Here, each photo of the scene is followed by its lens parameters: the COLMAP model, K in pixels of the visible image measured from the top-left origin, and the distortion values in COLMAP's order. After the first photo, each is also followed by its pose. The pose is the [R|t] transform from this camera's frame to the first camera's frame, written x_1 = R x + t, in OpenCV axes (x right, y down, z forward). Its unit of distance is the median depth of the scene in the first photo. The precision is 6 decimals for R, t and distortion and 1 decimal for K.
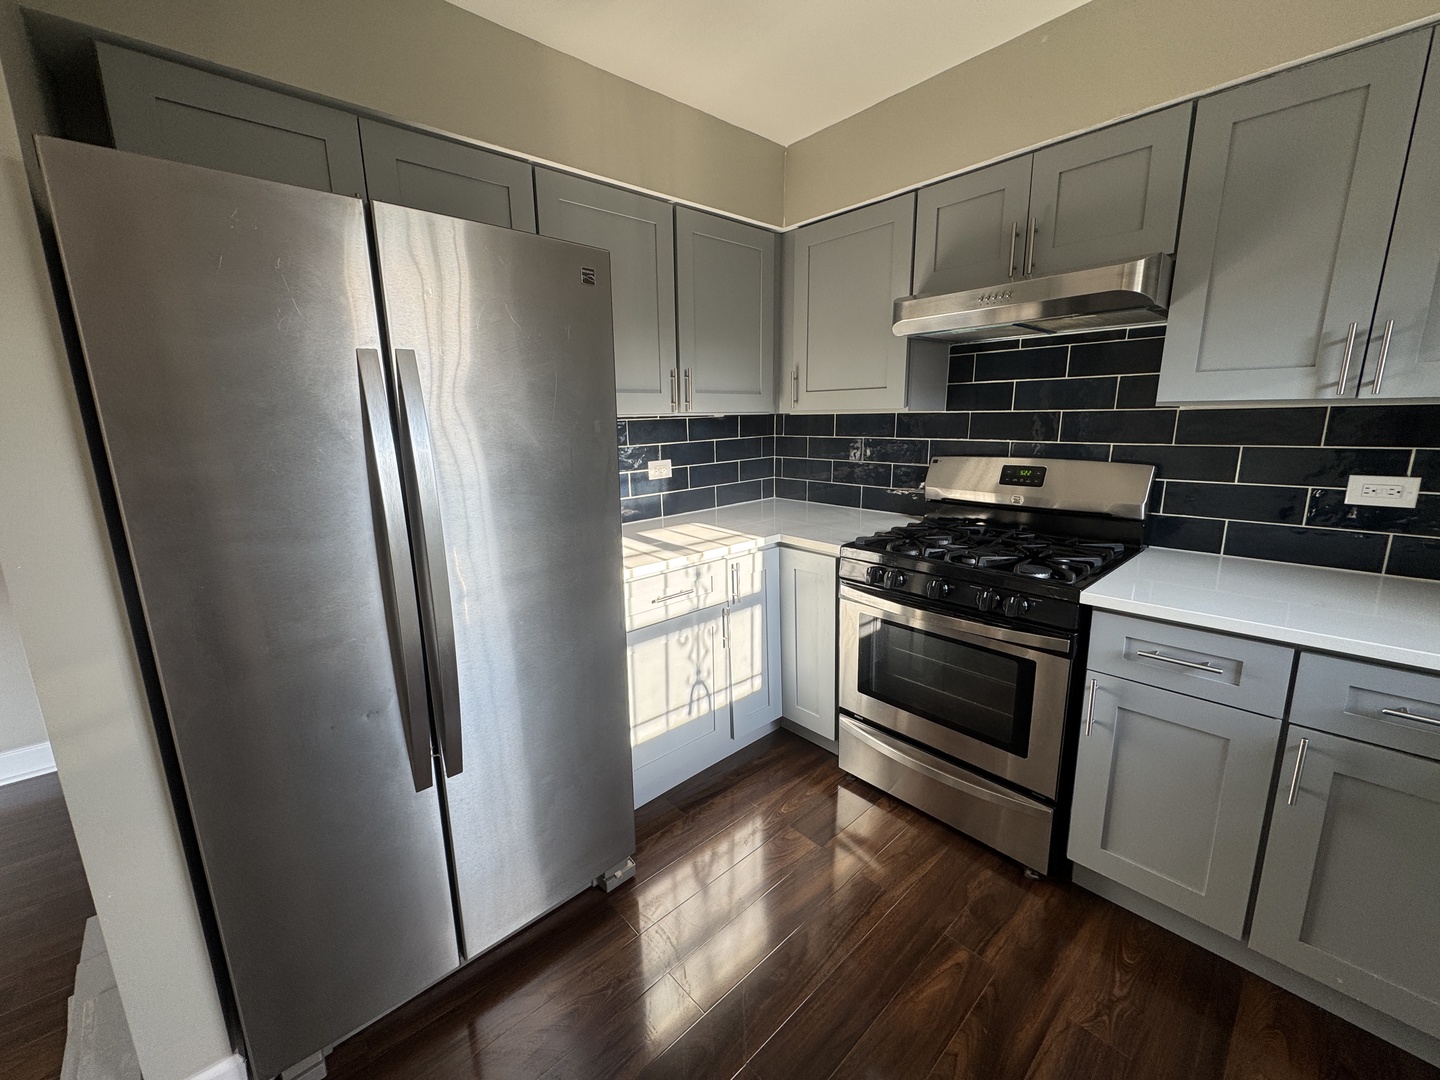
lens RADIAL K [[568.6, 0, 727.7], [0, 568.6, 535.0], [0, 0, 1]] dist [-0.003934, 0.000295]
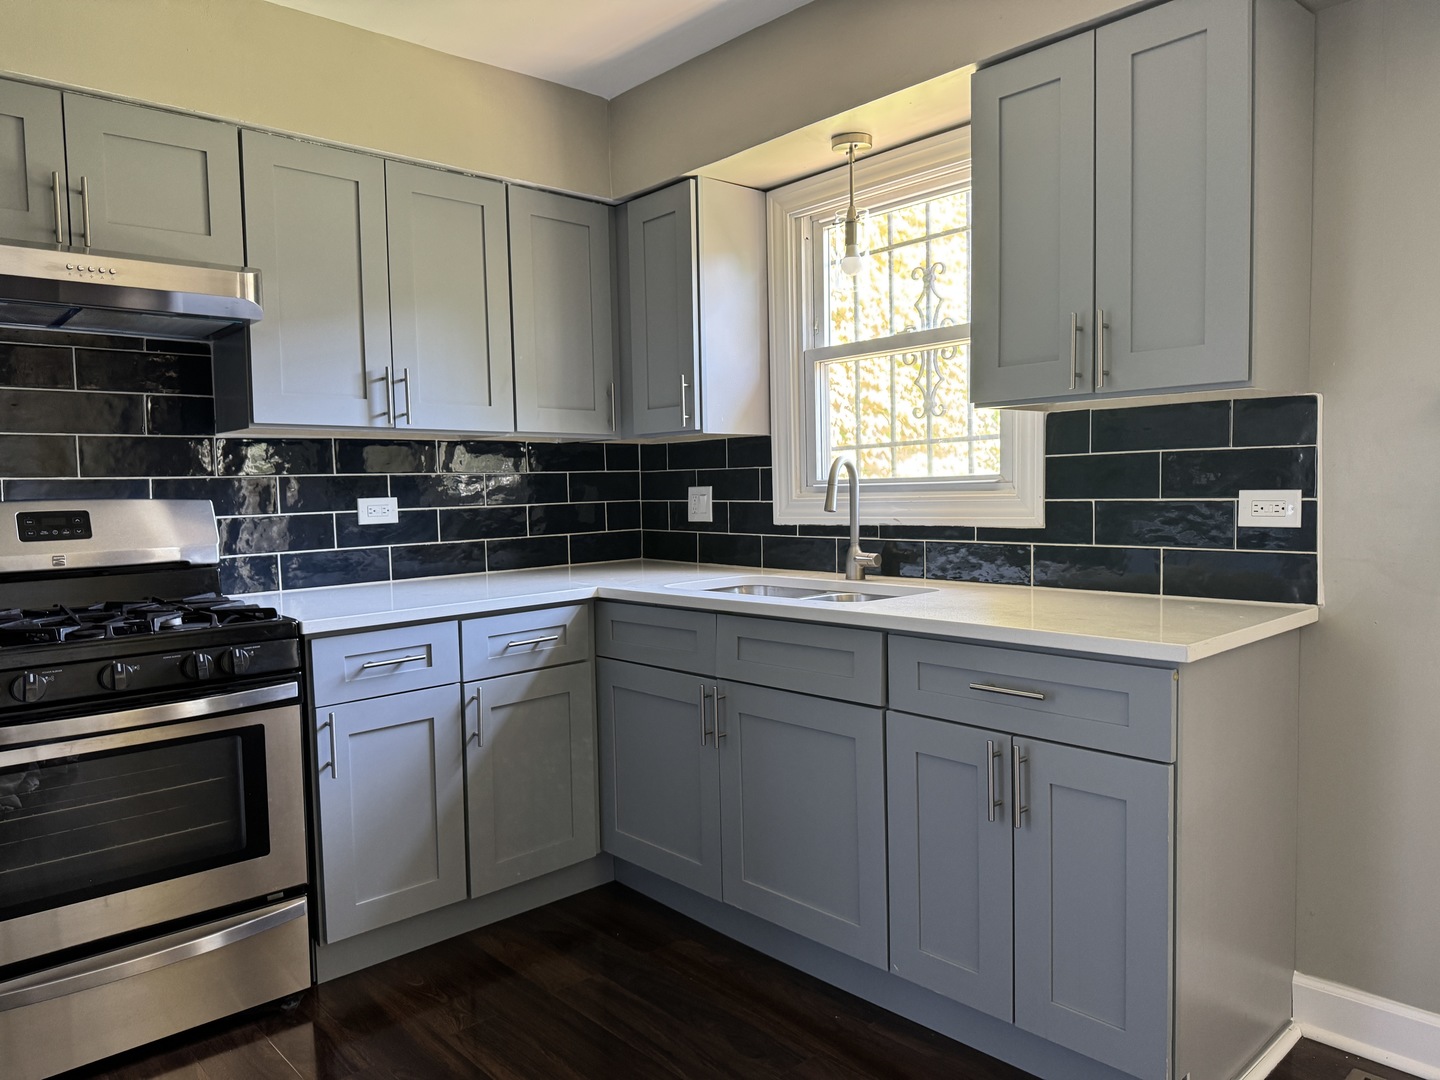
lens RADIAL K [[1019.7, 0, 726.0], [0, 1019.7, 542.5], [0, 0, 1]] dist [0.023490, -0.017050]
pose [[0.002452, -0.043239, 0.999062, -0.742588], [0.223488, 0.973819, 0.041598, 0.045677], [-0.974704, 0.223176, 0.012051, 0.224350]]
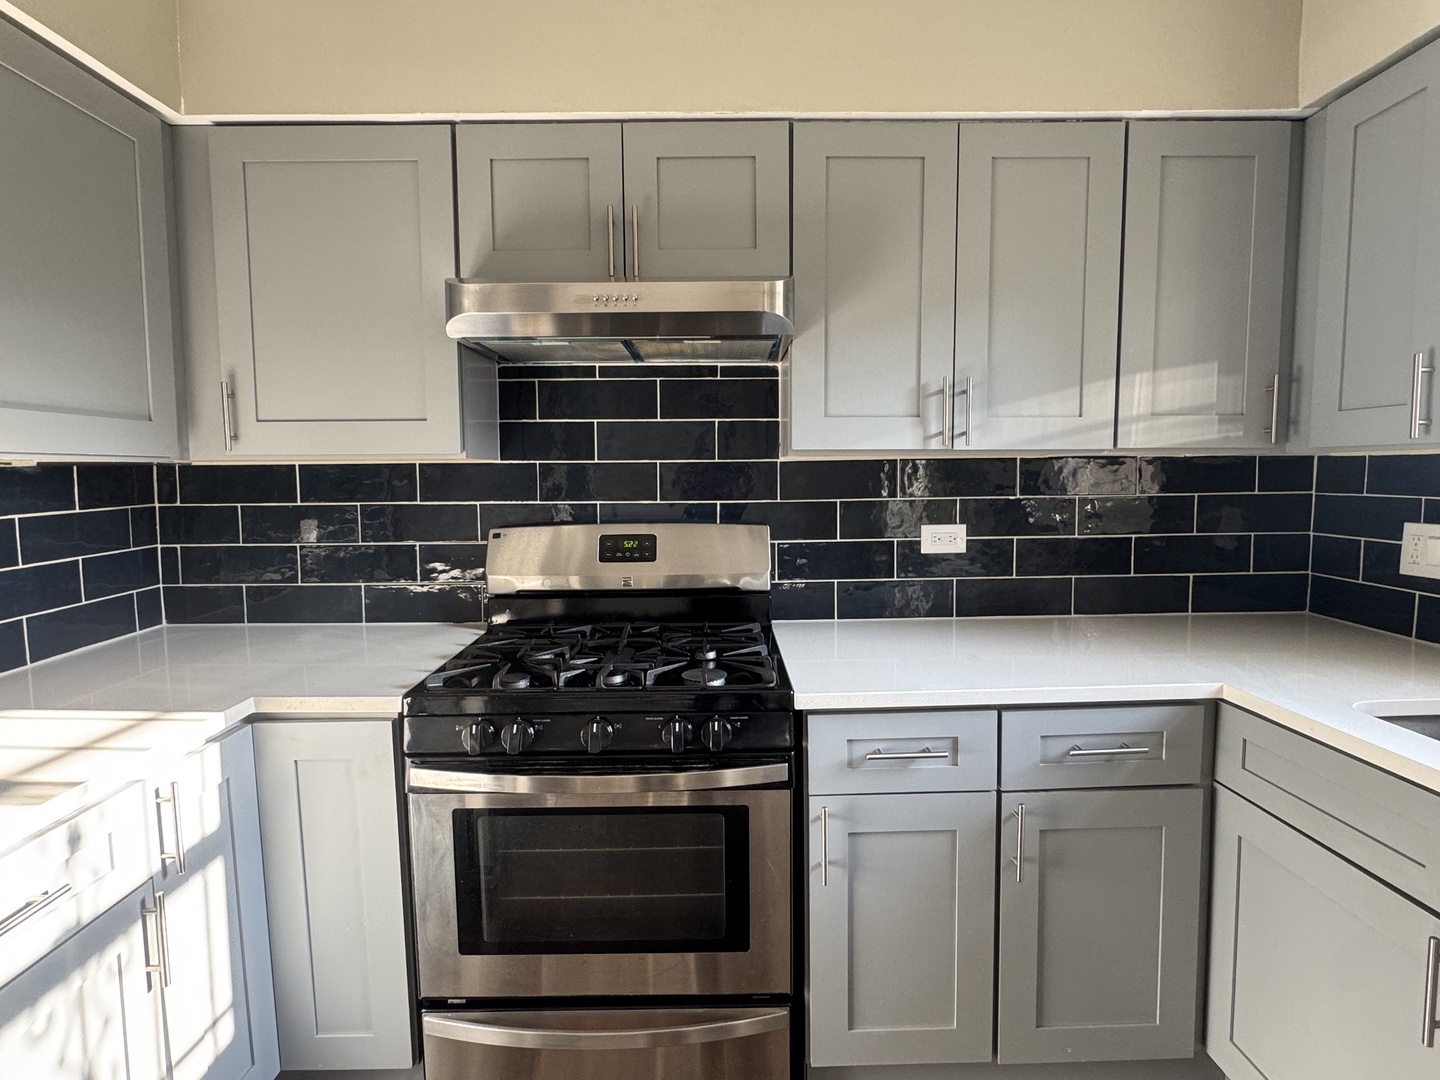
lens RADIAL K [[769.9, 0, 710.3], [0, 769.9, 533.1], [0, 0, 1]] dist [-0.006437, 0.004117]
pose [[0.674525, -0.050172, 0.736545, -0.141561], [0.149784, 0.986238, -0.069991, -0.041029], [-0.722897, 0.157533, 0.672758, 0.274781]]
